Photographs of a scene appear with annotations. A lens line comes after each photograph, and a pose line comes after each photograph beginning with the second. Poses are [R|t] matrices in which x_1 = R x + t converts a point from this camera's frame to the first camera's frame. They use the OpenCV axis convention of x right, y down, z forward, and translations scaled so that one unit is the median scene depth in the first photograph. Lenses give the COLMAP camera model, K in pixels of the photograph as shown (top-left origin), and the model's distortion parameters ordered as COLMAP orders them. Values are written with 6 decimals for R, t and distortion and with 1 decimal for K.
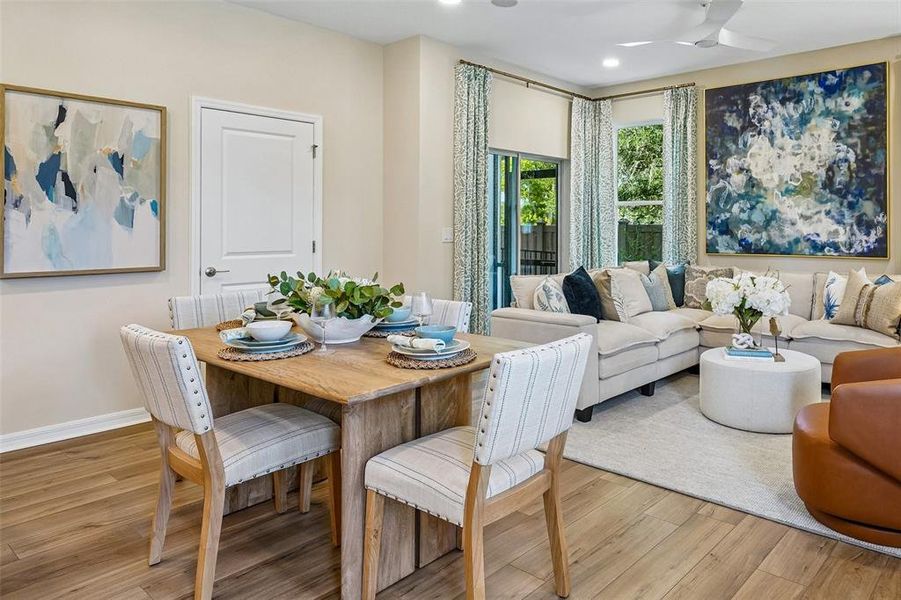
lens RADIAL K [[604.4, 0, 553.9], [0, 604.4, 227.4], [0, 0, 1]] dist [0.004433, 0.001608]
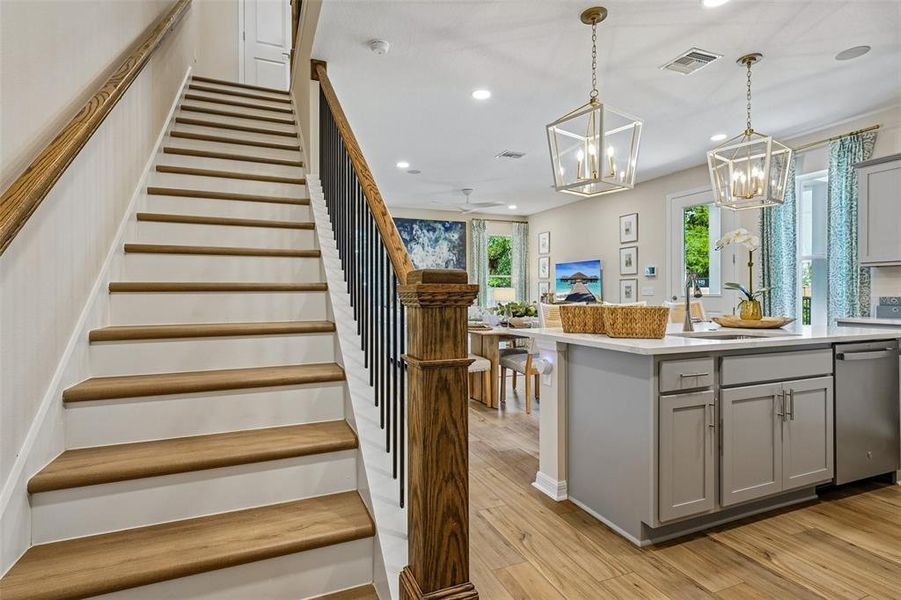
lens RADIAL K [[456.9, 0, 444.1], [0, 456.9, 295.6], [0, 0, 1]] dist [0.003865, 0.001906]
pose [[0.486417, -0.008361, 0.873687, -1.073191], [0.002674, 0.999964, 0.008080, 0.013838], [-0.873722, -0.001594, 0.486422, 0.154528]]
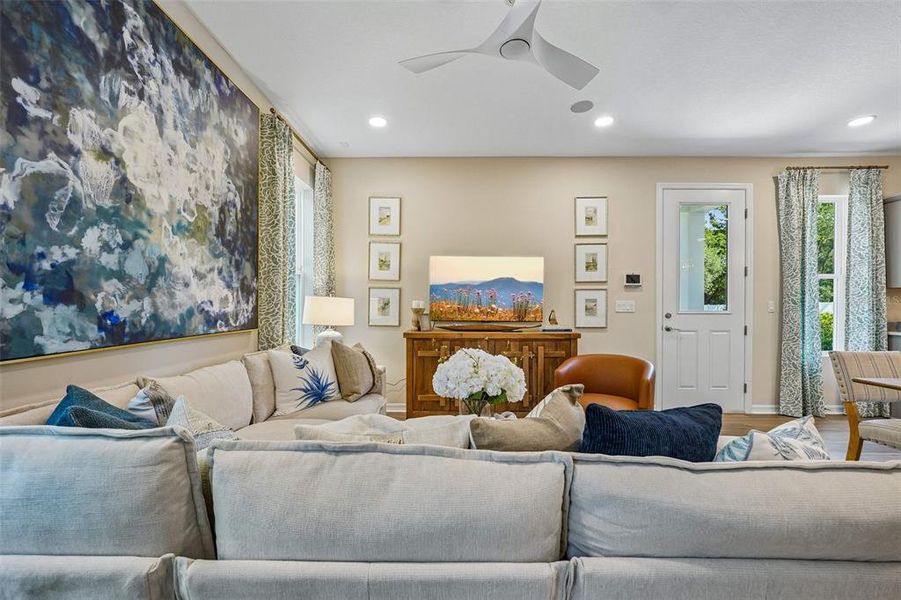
lens RADIAL K [[373.8, 0, 446.3], [0, 373.8, 306.1], [0, 0, 1]] dist [-0.007097, 0.002271]
pose [[-0.610848, -0.008399, 0.791703, -0.053207], [-0.007696, 0.999959, 0.004671, 0.011940], [-0.791710, -0.003240, -0.610888, 1.051750]]
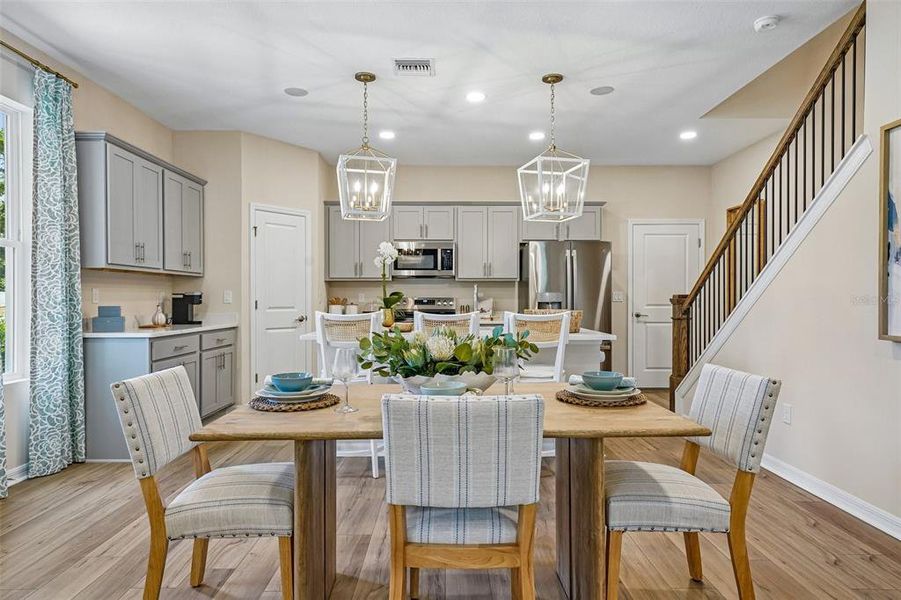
lens RADIAL K [[545.4, 0, 445.9], [0, 545.4, 299.8], [0, 0, 1]] dist [0.016370, 0.001741]
pose [[-0.781207, -0.002363, -0.624268, 0.074212], [-0.001152, 0.999997, -0.002345, 0.016284], [0.624272, -0.001113, -0.781207, 0.773891]]
